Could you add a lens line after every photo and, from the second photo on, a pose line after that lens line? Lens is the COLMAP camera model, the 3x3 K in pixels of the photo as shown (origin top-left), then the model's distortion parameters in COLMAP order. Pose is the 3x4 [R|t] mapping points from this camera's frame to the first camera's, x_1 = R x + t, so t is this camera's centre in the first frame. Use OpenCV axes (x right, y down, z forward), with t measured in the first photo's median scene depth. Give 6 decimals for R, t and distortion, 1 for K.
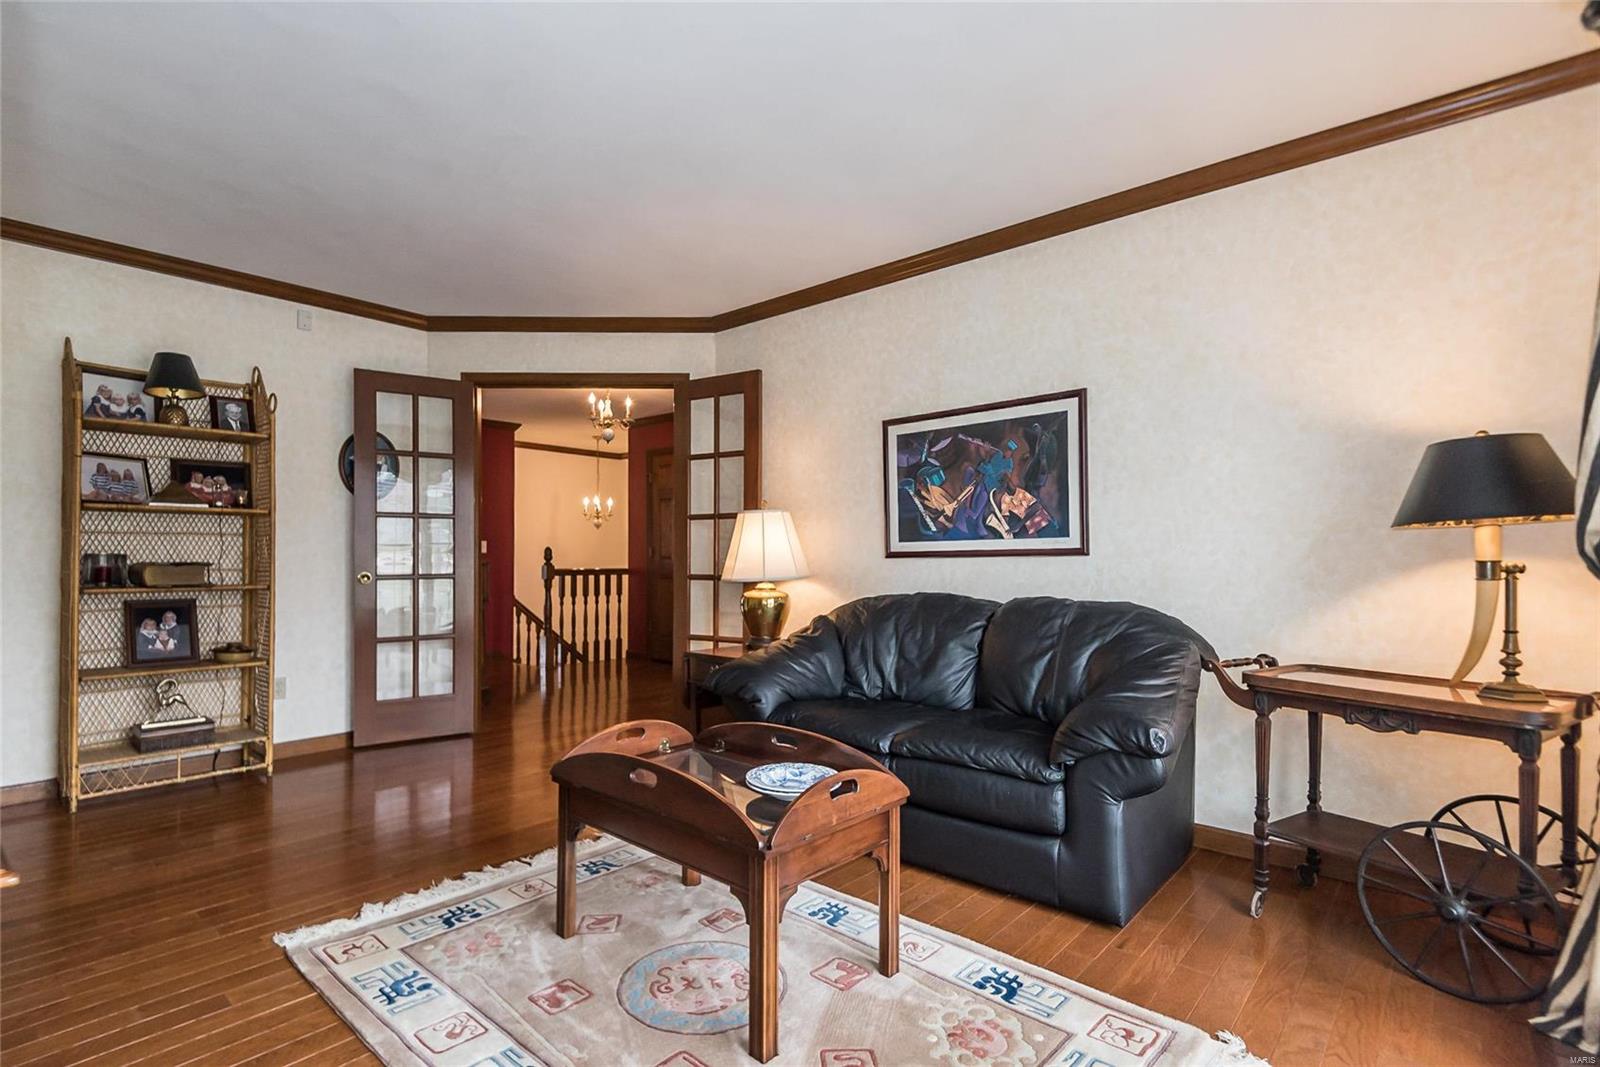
lens RADIAL K [[776.0, 0, 738.0], [0, 776.0, 551.2], [0, 0, 1]] dist [0.030168, 0.000080]
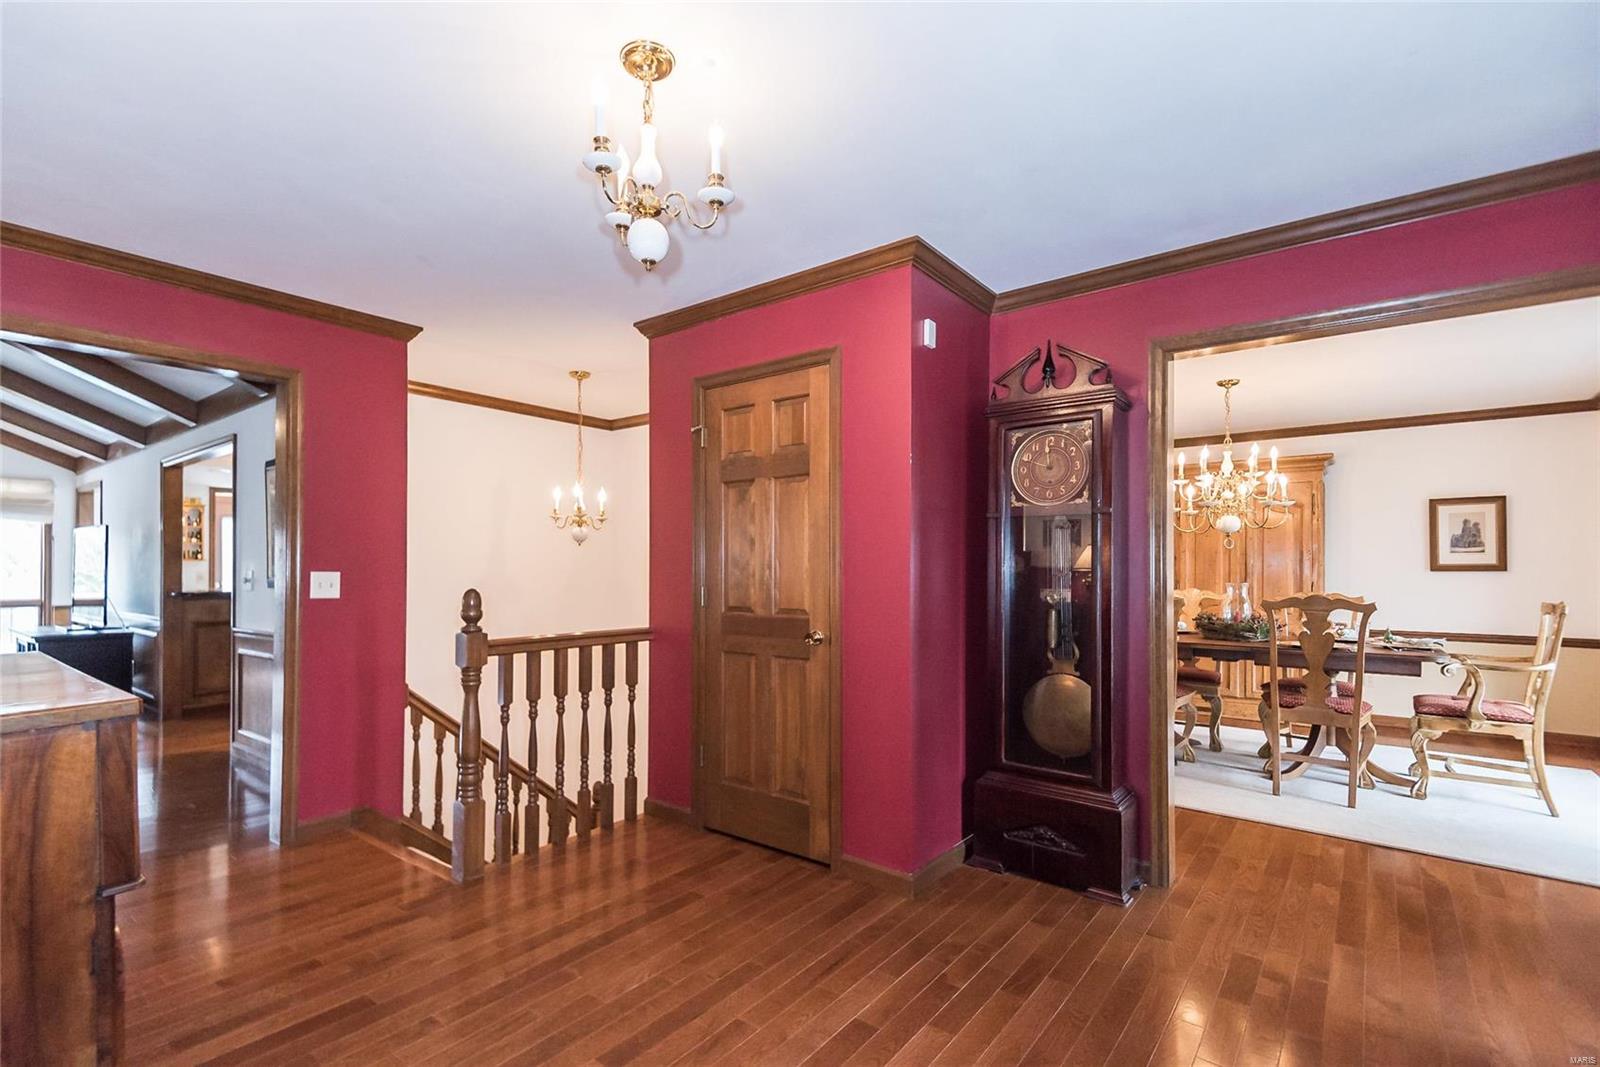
lens RADIAL K [[753.6, 0, 760.2], [0, 753.6, 568.4], [0, 0, 1]] dist [0.013786, -0.010835]
pose [[0.996074, 0.000816, 0.088523, -0.247396], [-0.000645, 0.999998, -0.001957, -0.030530], [-0.088525, 0.001893, 0.996072, 1.148365]]
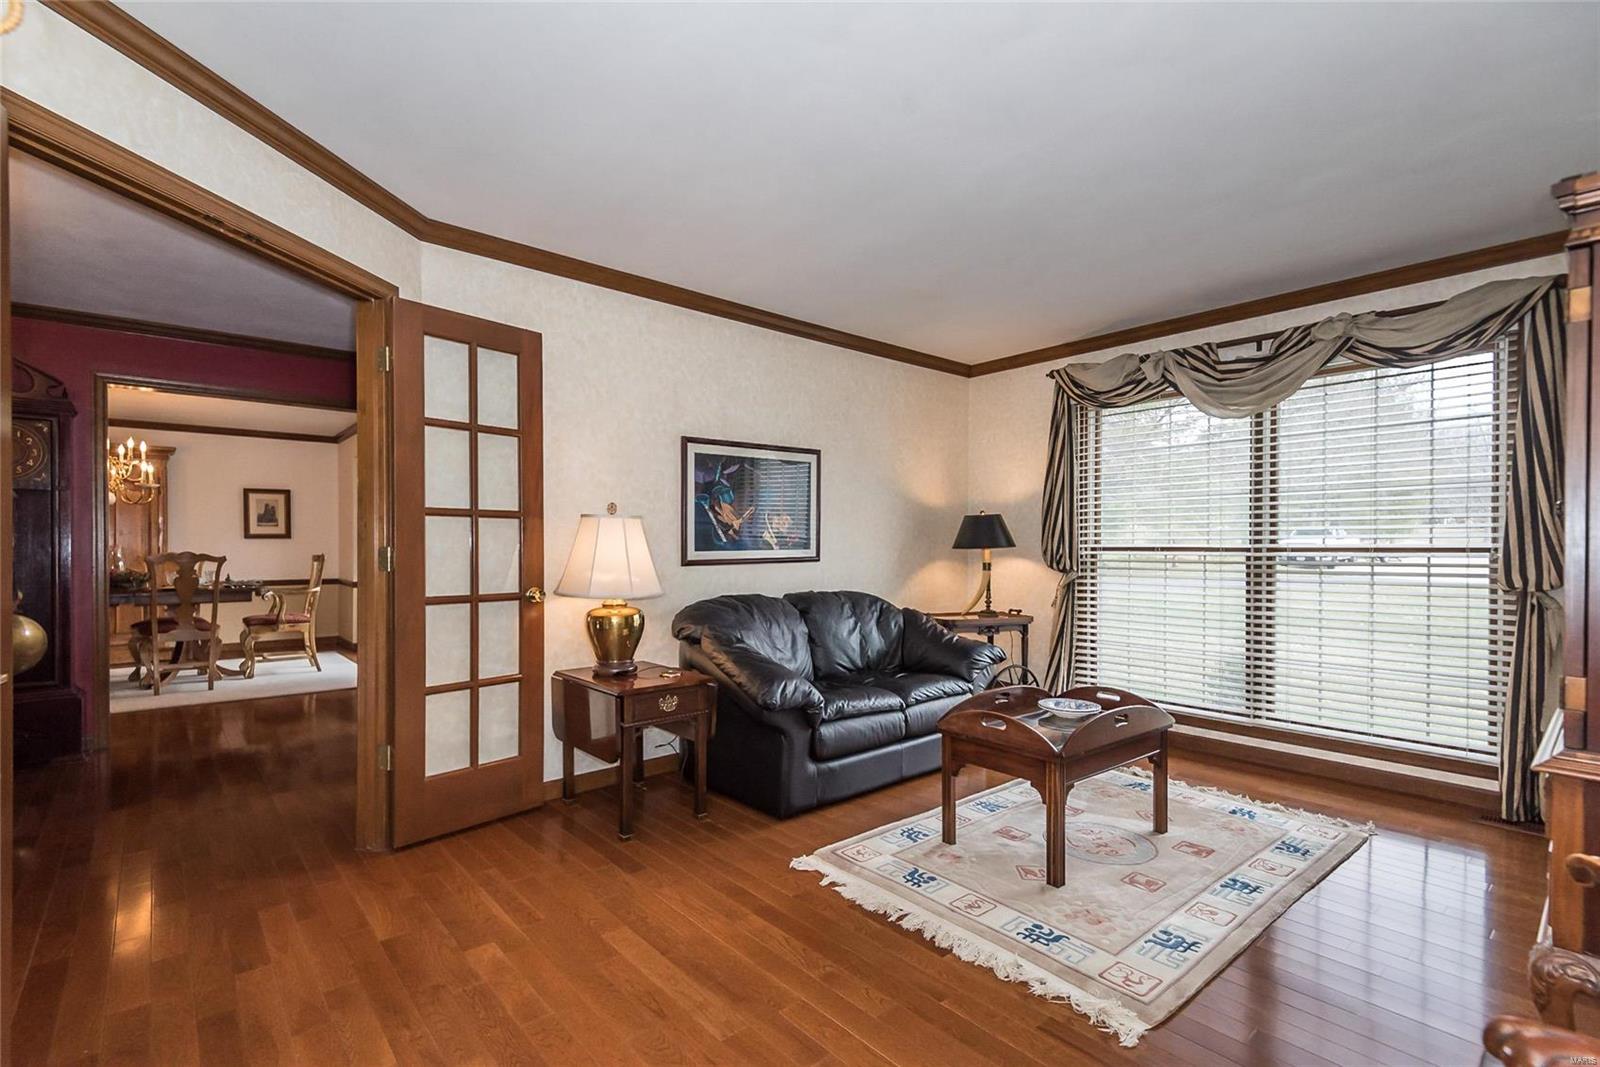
lens RADIAL K [[753.6, 0, 807.0], [0, 753.6, 549.9], [0, 0, 1]] dist [0.013786, -0.010835]
pose [[0.084008, -0.003930, 0.996457, -0.814601], [-0.008528, 0.999953, 0.004663, -0.019375], [-0.996429, -0.008890, 0.083971, 0.739291]]
